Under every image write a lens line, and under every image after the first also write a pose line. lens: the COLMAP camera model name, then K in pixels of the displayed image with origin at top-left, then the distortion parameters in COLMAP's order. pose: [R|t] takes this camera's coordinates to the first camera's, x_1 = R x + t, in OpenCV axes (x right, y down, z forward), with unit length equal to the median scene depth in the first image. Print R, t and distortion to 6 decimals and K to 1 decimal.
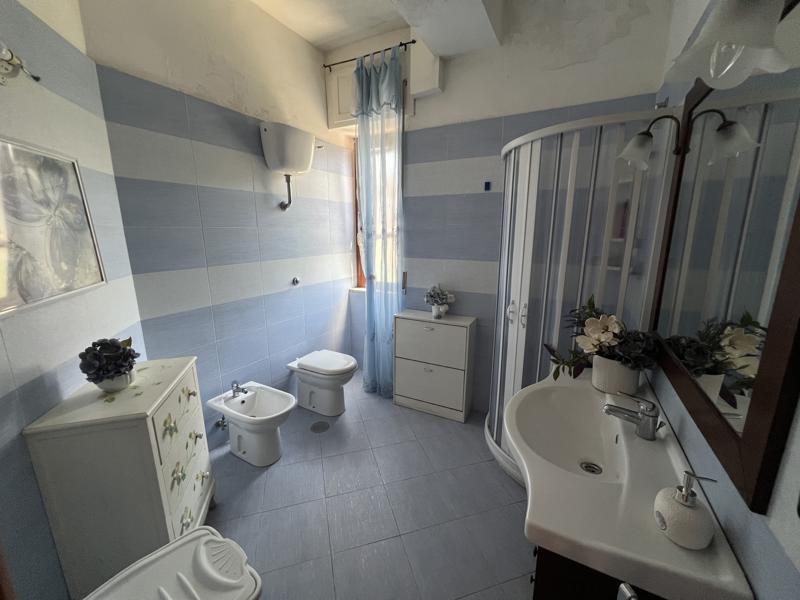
lens RADIAL K [[319.9, 0, 401.3], [0, 319.9, 300.1], [0, 0, 1]] dist [0.001457, 0.000160]
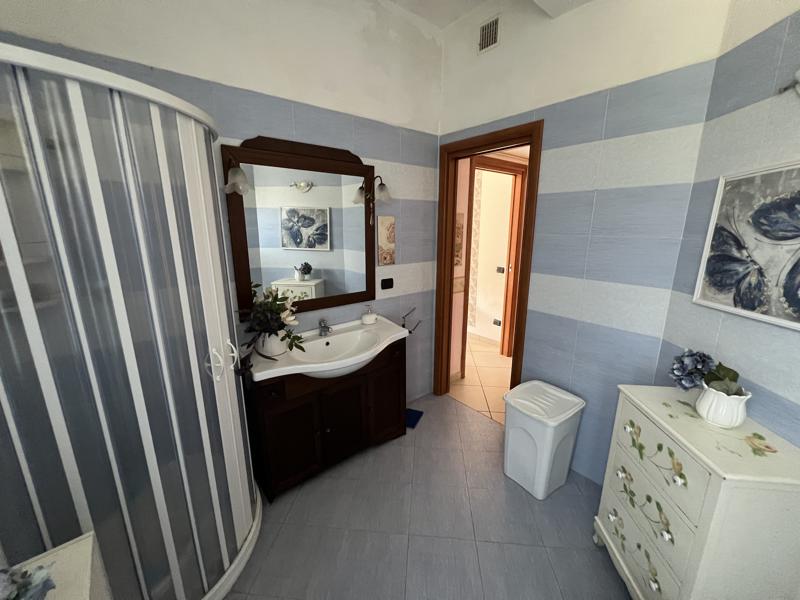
lens RADIAL K [[319.9, 0, 397.2], [0, 319.9, 301.0], [0, 0, 1]] dist [0.001457, 0.000160]
pose [[-0.923380, -0.085205, 0.374312, -0.434981], [0.082068, 0.908701, 0.409301, -0.573931], [-0.375013, 0.408659, -0.832084, 2.340670]]
